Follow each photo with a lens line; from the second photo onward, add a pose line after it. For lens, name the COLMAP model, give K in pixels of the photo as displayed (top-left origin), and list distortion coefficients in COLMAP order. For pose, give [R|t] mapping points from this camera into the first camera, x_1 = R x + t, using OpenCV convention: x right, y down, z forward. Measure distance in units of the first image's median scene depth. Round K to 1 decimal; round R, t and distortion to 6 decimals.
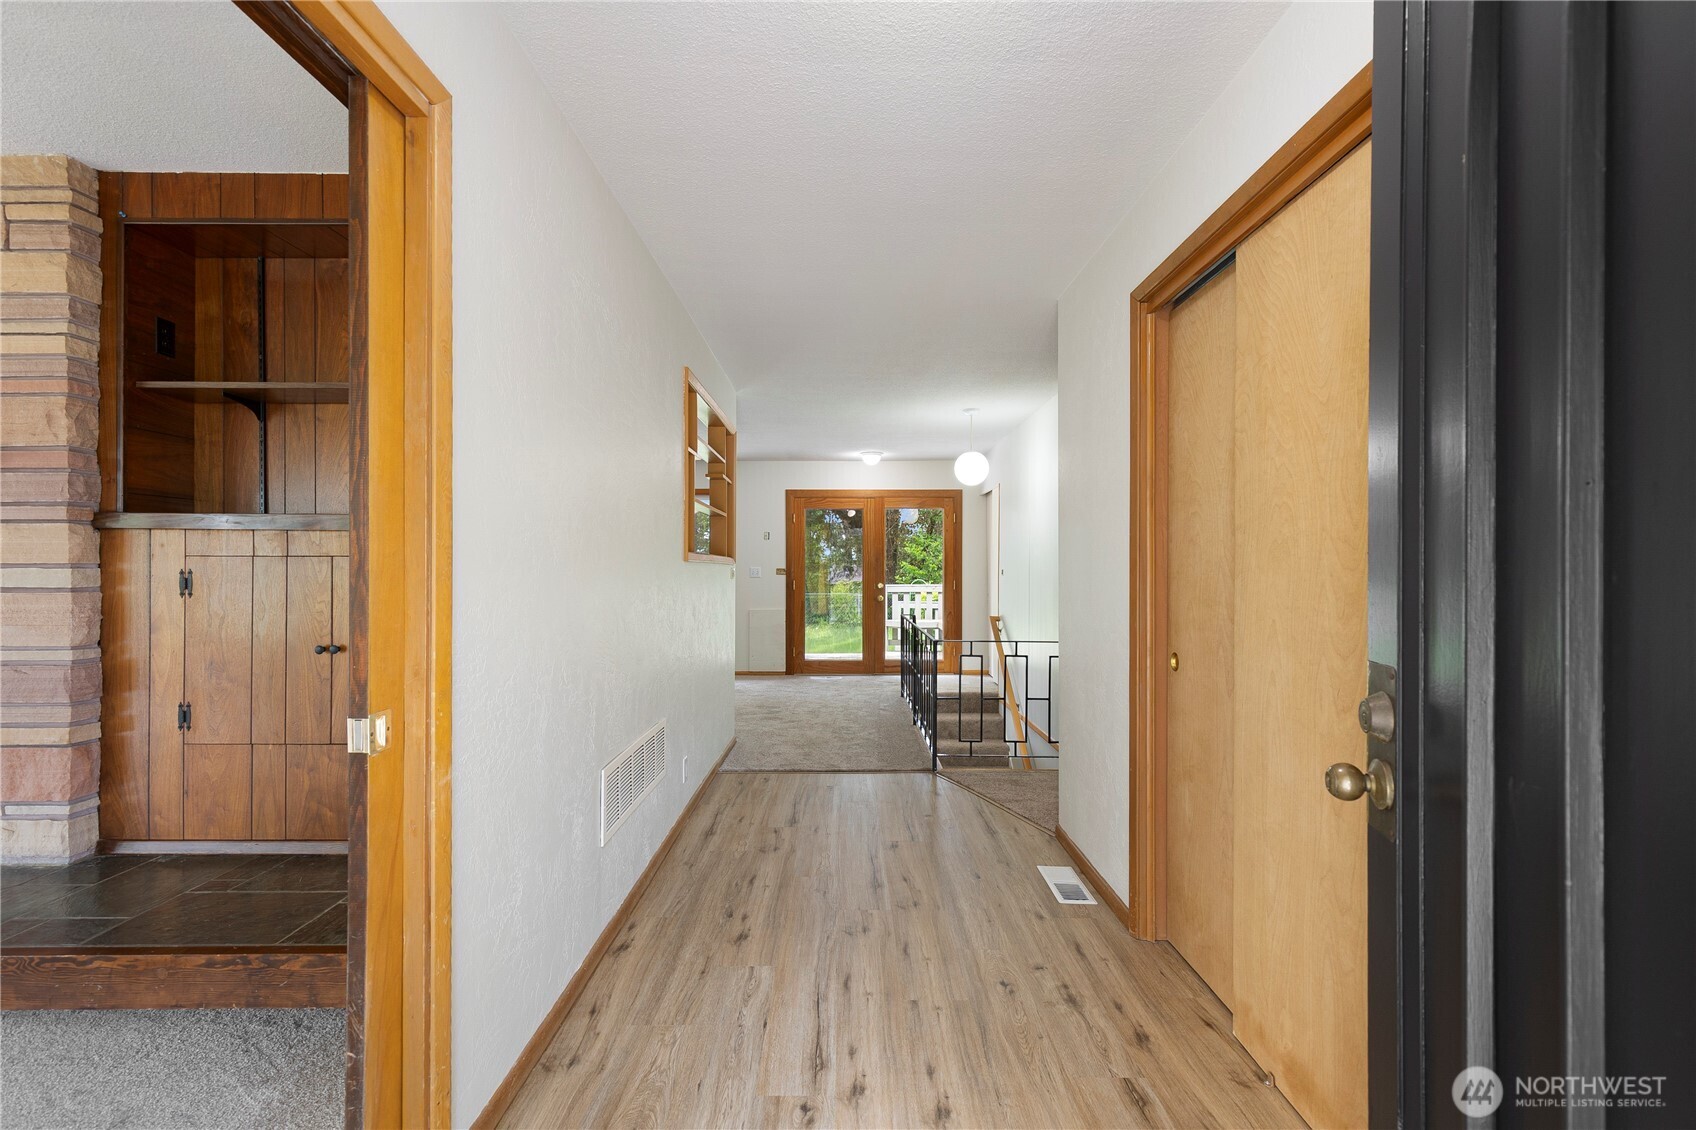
lens RADIAL K [[768.5, 0, 856.6], [0, 768.5, 567.5], [0, 0, 1]] dist [0.006742, -0.001348]
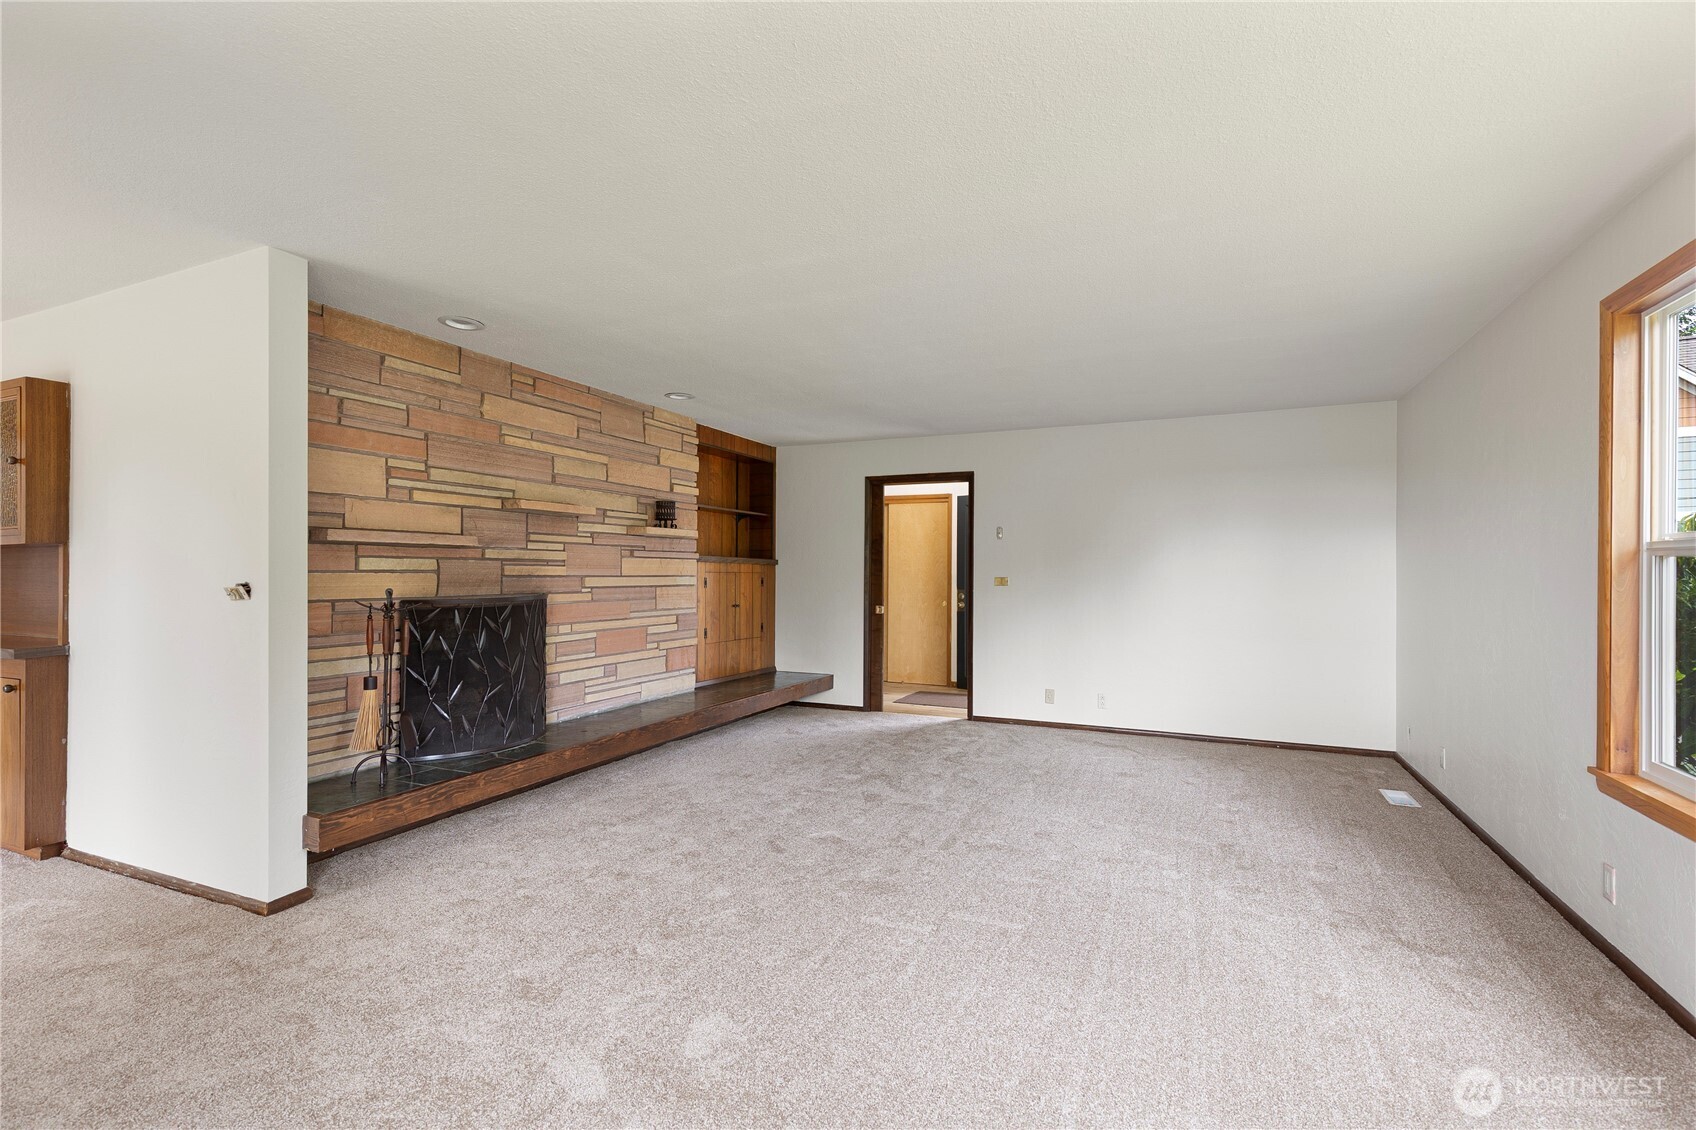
lens RADIAL K [[768.5, 0, 854.6], [0, 768.5, 569.0], [0, 0, 1]] dist [0.006742, -0.001348]
pose [[0.417290, 0.006969, 0.908746, -3.026608], [-0.006942, 0.999966, -0.004481, -0.017470], [-0.908747, -0.004438, 0.417325, -0.546318]]
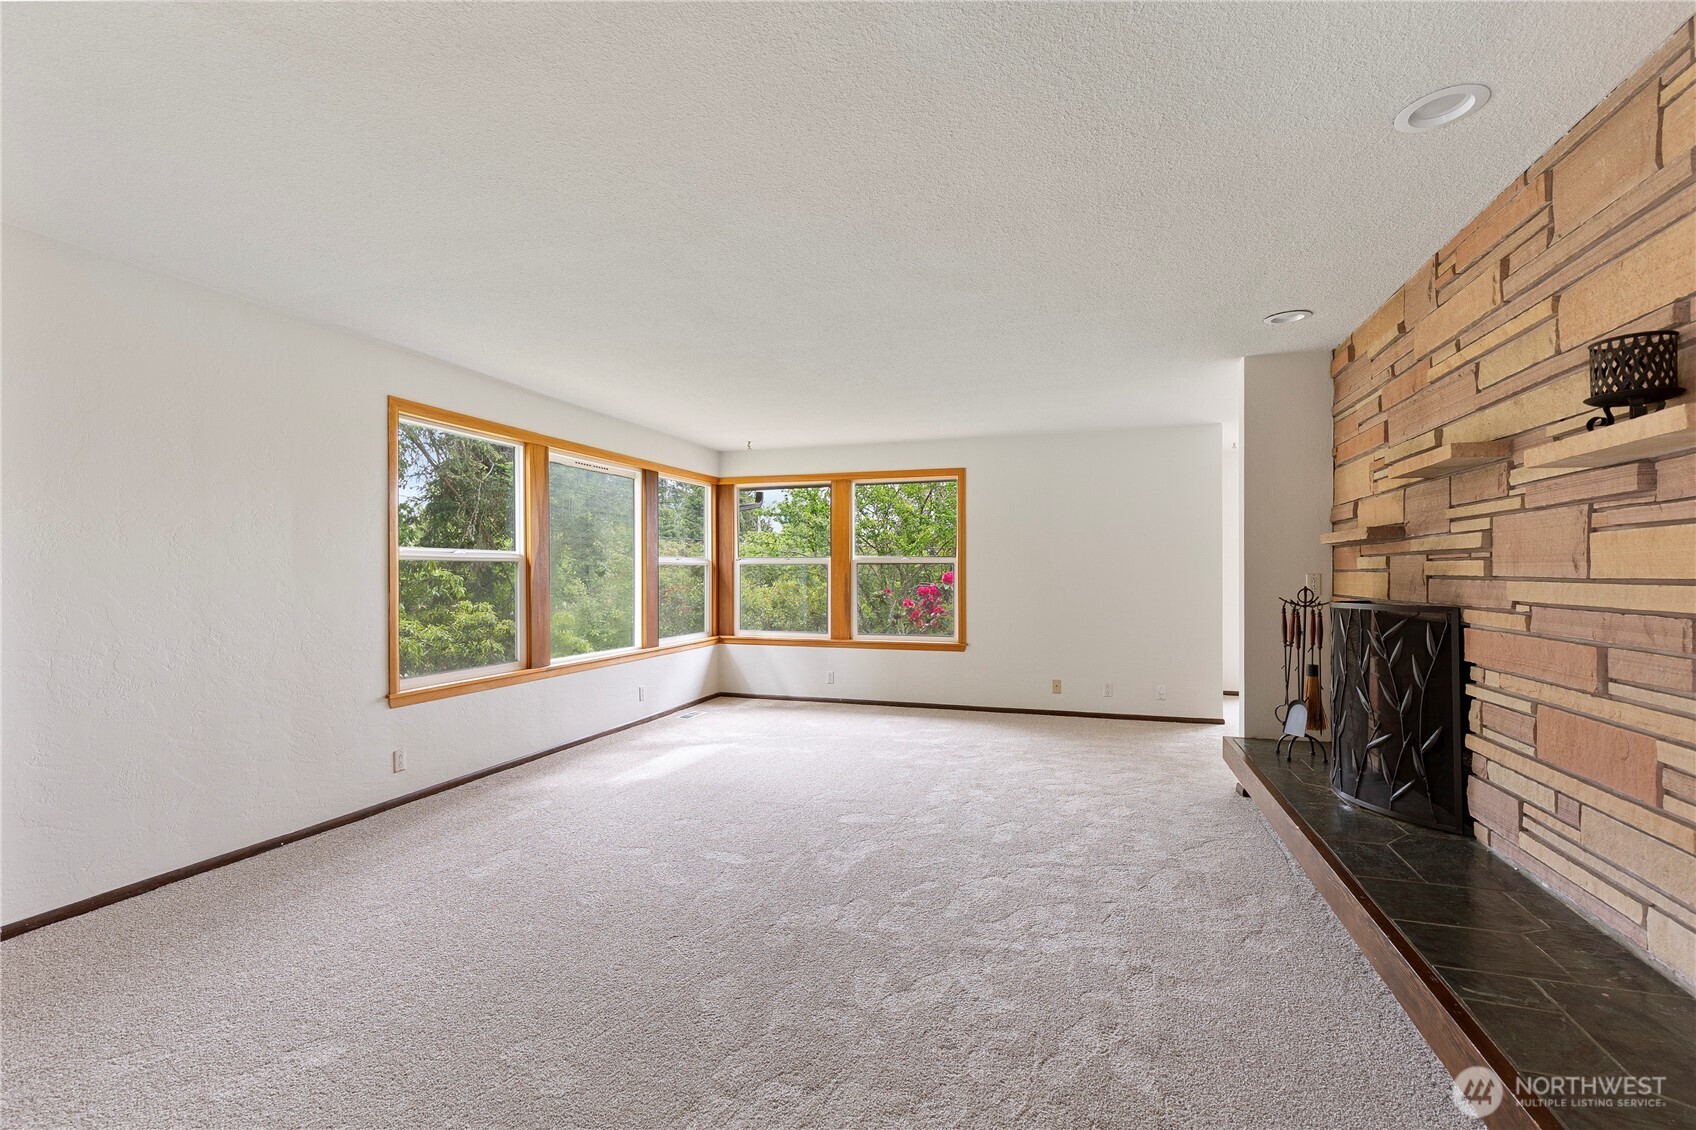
lens RADIAL K [[768.5, 0, 851.8], [0, 768.5, 569.3], [0, 0, 1]] dist [0.006742, -0.001348]
pose [[-0.322915, -0.000163, -0.946428, -0.284713], [0.002815, 0.999995, -0.001133, -0.015914], [0.946424, -0.003030, -0.322913, 0.471936]]
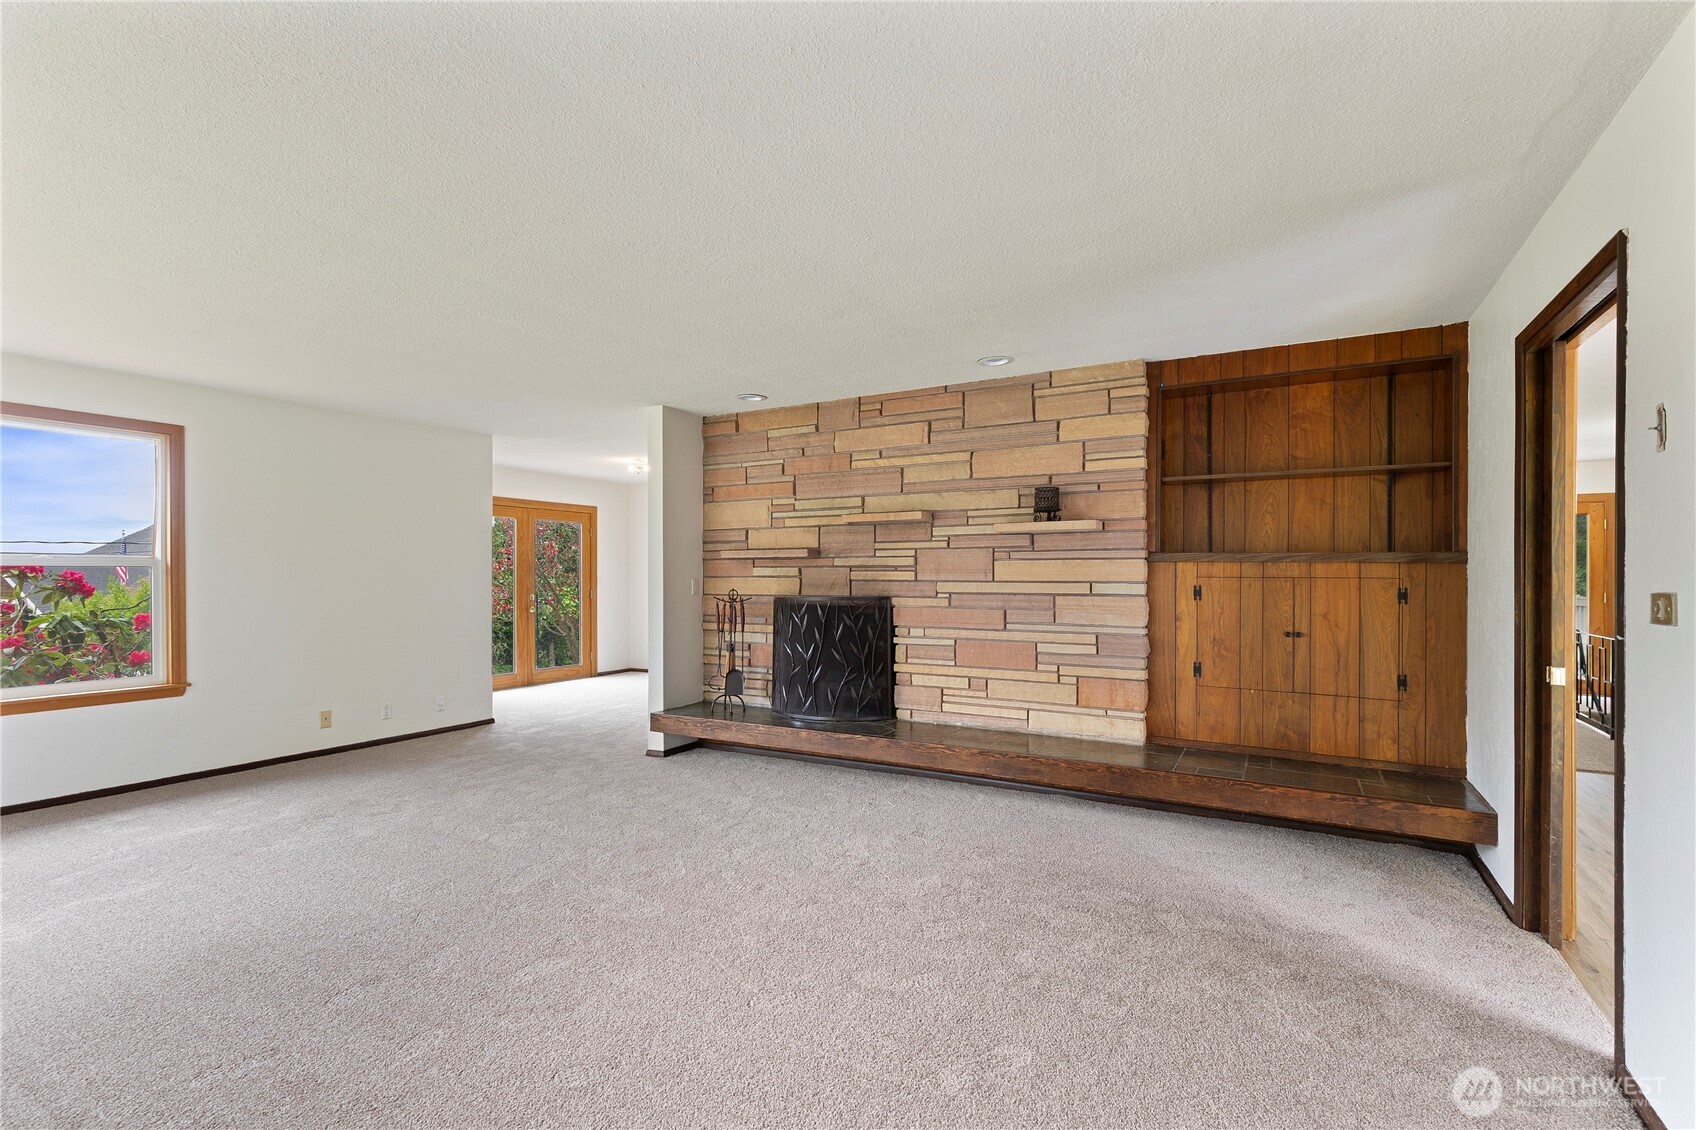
lens RADIAL K [[768.5, 0, 854.8], [0, 768.5, 576.3], [0, 0, 1]] dist [0.006742, -0.001348]
pose [[0.863495, 0.002911, -0.504349, -0.662789], [-0.000848, 0.999990, 0.004321, -0.023648], [0.504356, -0.003304, 0.863489, -0.881211]]
